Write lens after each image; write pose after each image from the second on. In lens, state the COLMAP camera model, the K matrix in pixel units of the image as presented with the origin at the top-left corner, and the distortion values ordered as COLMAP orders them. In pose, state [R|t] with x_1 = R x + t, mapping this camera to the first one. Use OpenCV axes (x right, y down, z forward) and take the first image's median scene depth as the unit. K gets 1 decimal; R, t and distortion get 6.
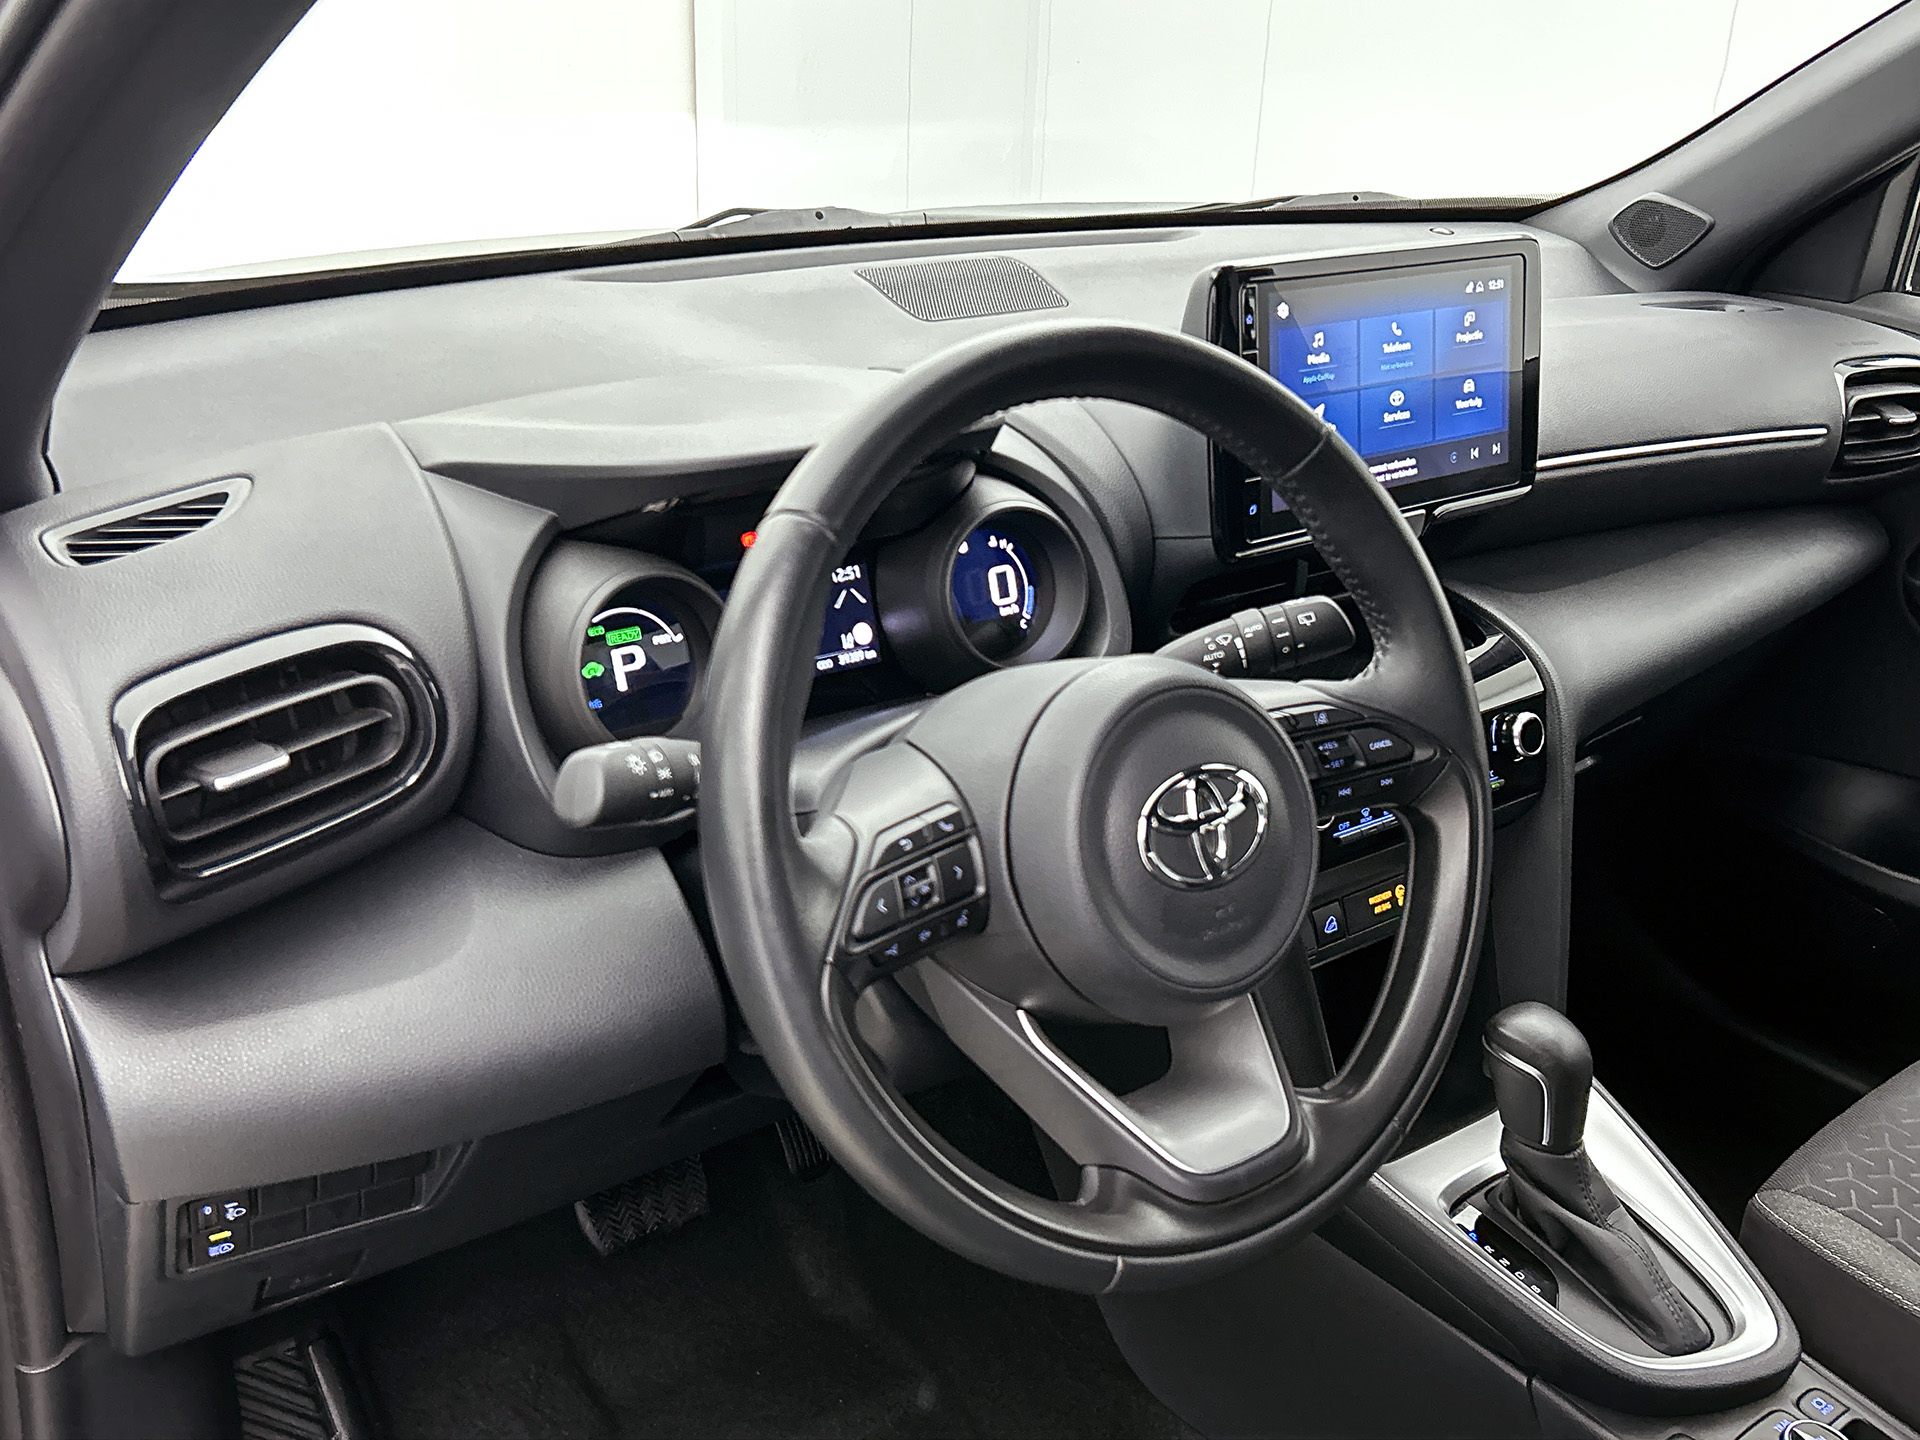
lens RADIAL K [[1785.7, 0, 960.0], [0, 1785.7, 720.0], [0, 0, 1]] dist [0.065432, 0.002227]
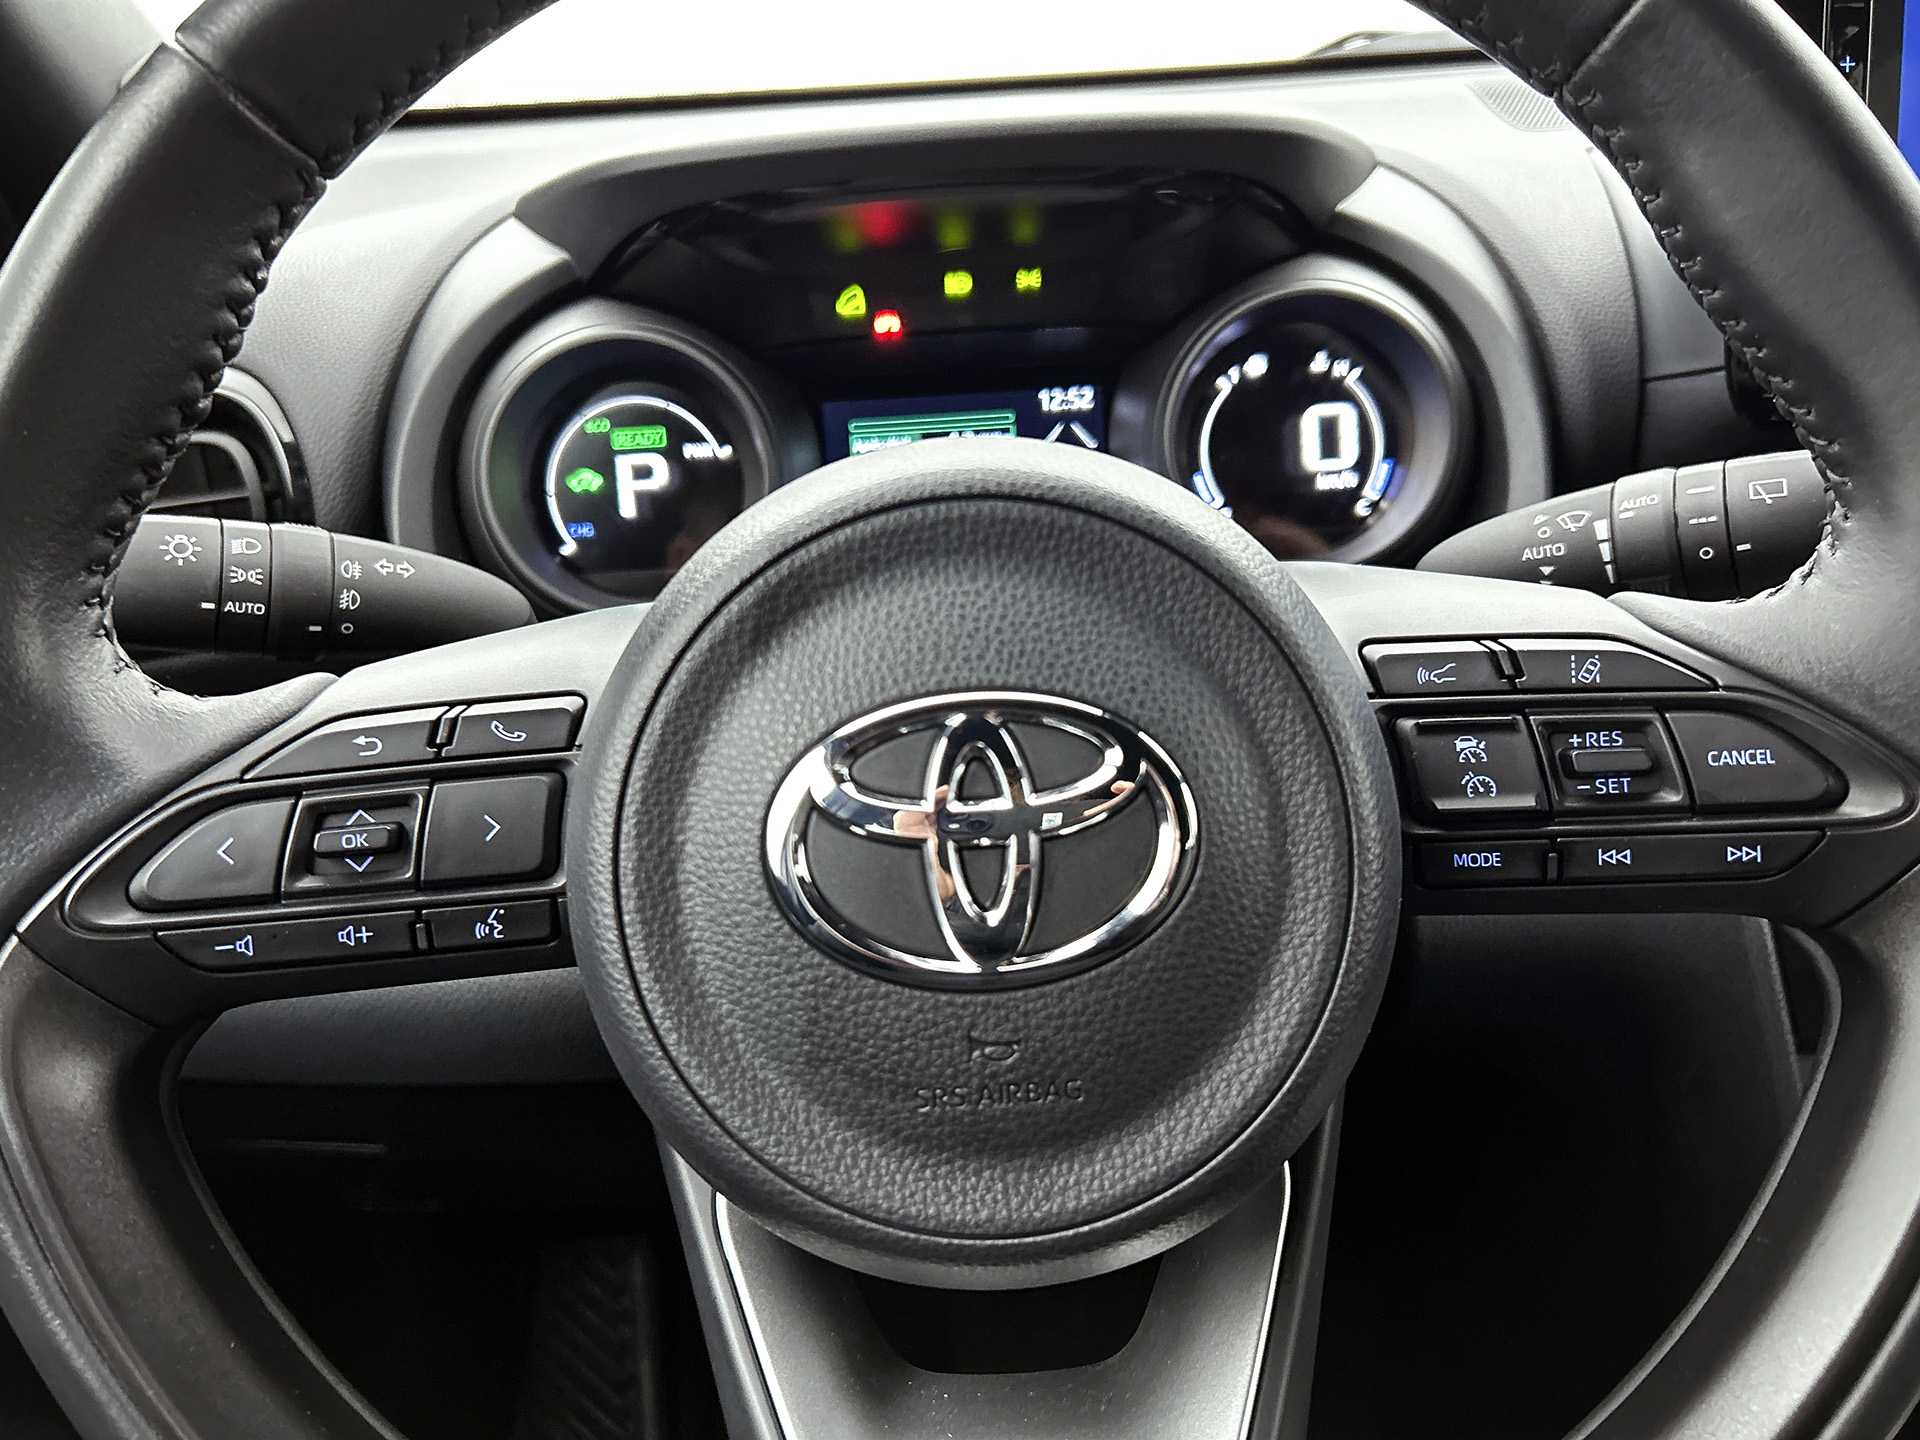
lens RADIAL K [[1543.9, 0, 960.0], [0, 1543.9, 720.0], [0, 0, 1]] dist [0.097680, -0.236492]
pose [[0.808432, 0.148924, -0.569437, 0.242250], [-0.149013, 0.987729, 0.046765, 0.012613], [0.569414, 0.047048, 0.820703, 0.517162]]
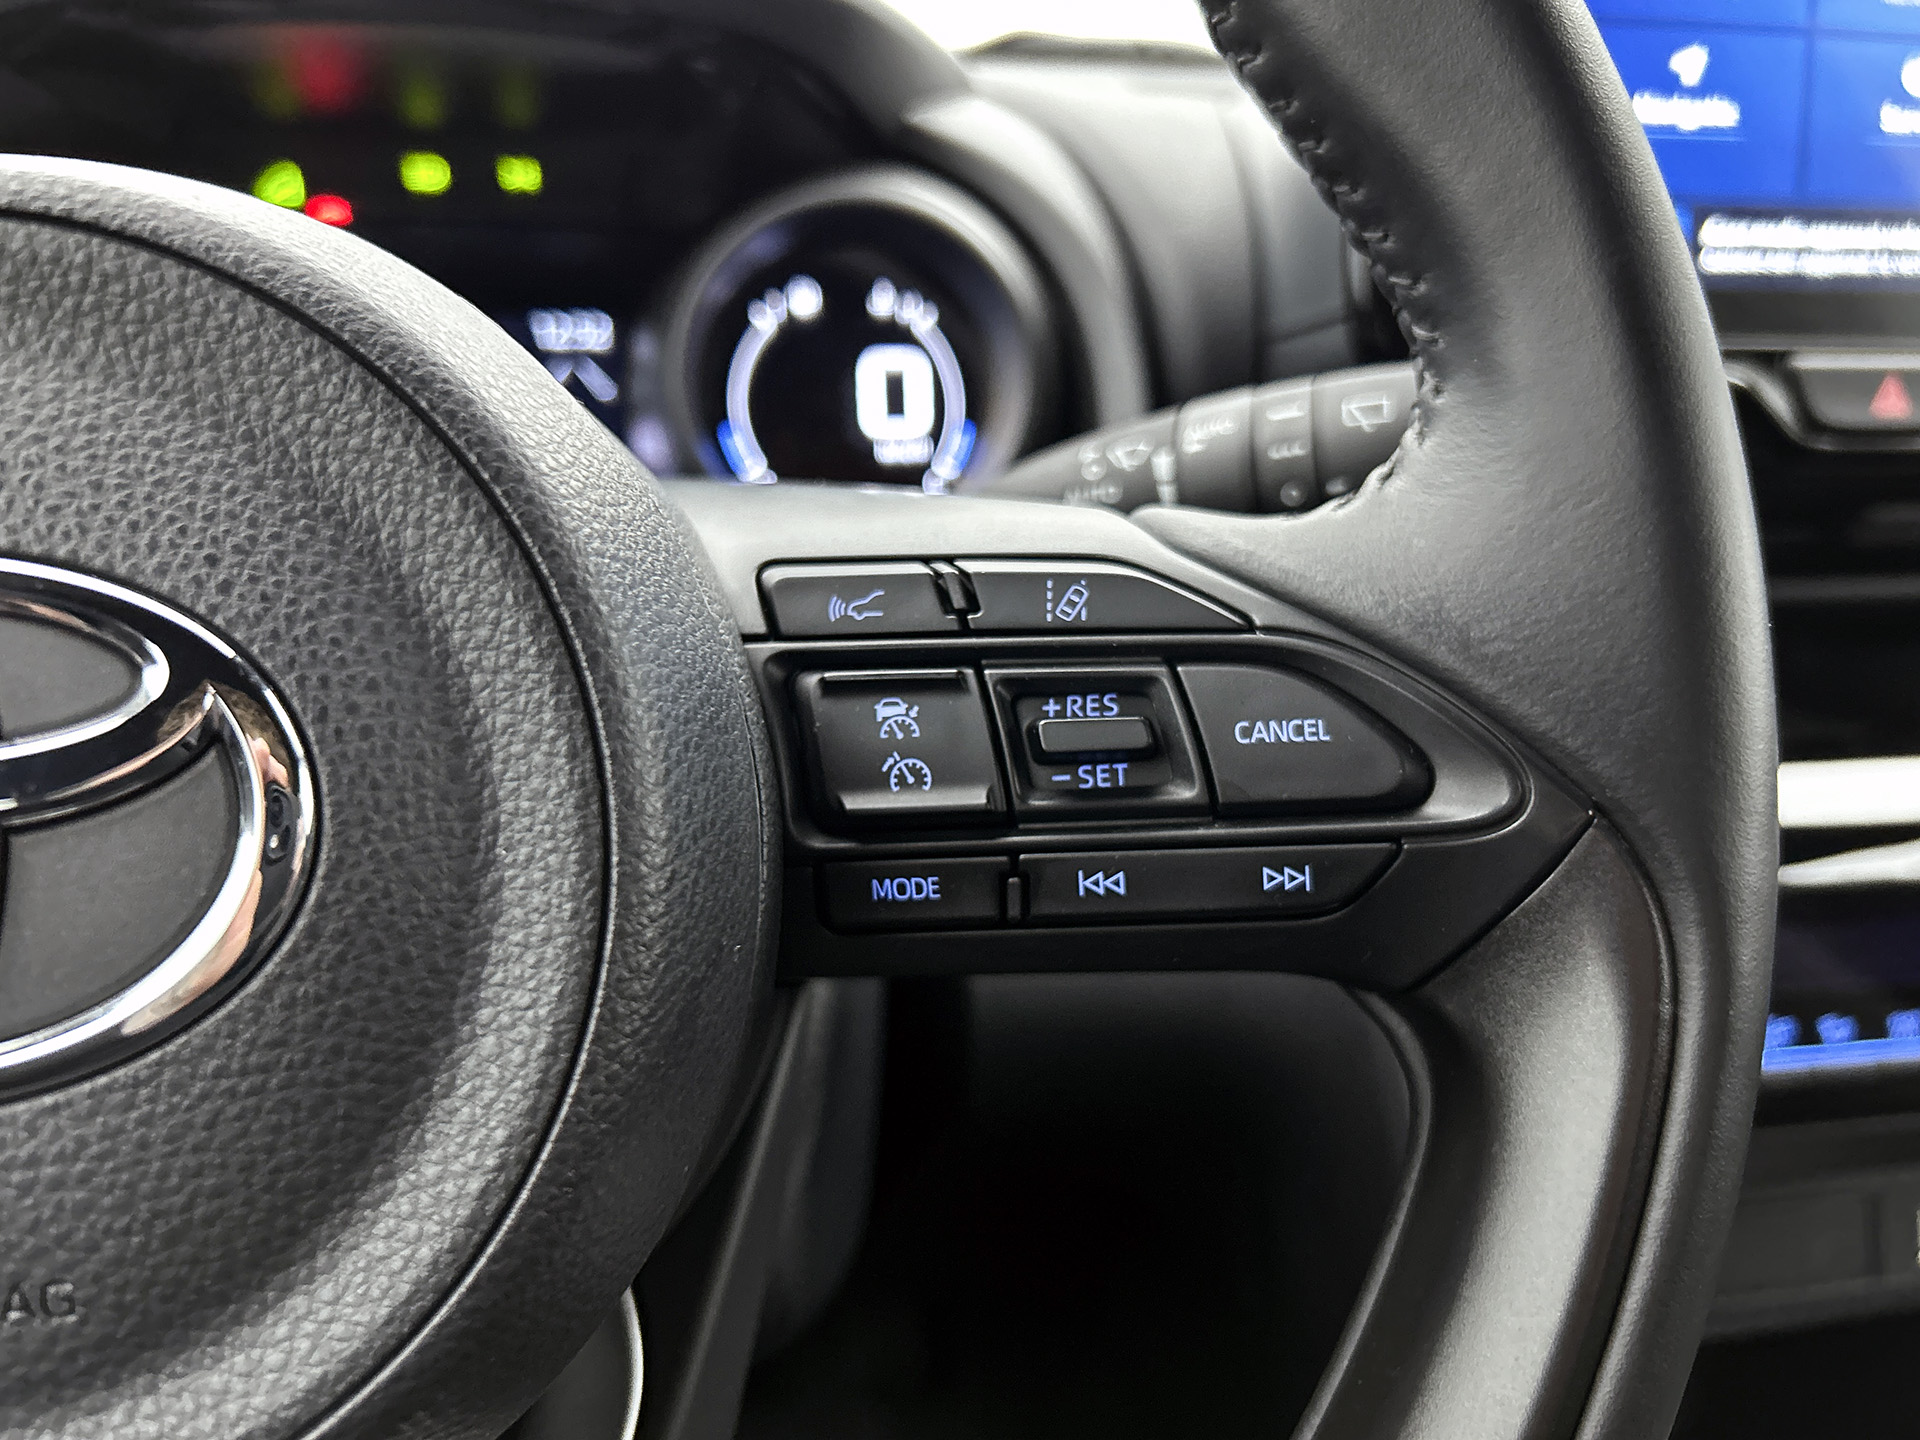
lens RADIAL K [[1573.1, 0, 960.0], [0, 1573.1, 720.0], [0, 0, 1]] dist [-0.028096, 0.003897]
pose [[0.891343, 0.140667, -0.430953, 0.243275], [-0.169985, 0.984988, -0.030072, 0.022456], [0.420254, 0.100060, 0.901873, 0.646528]]
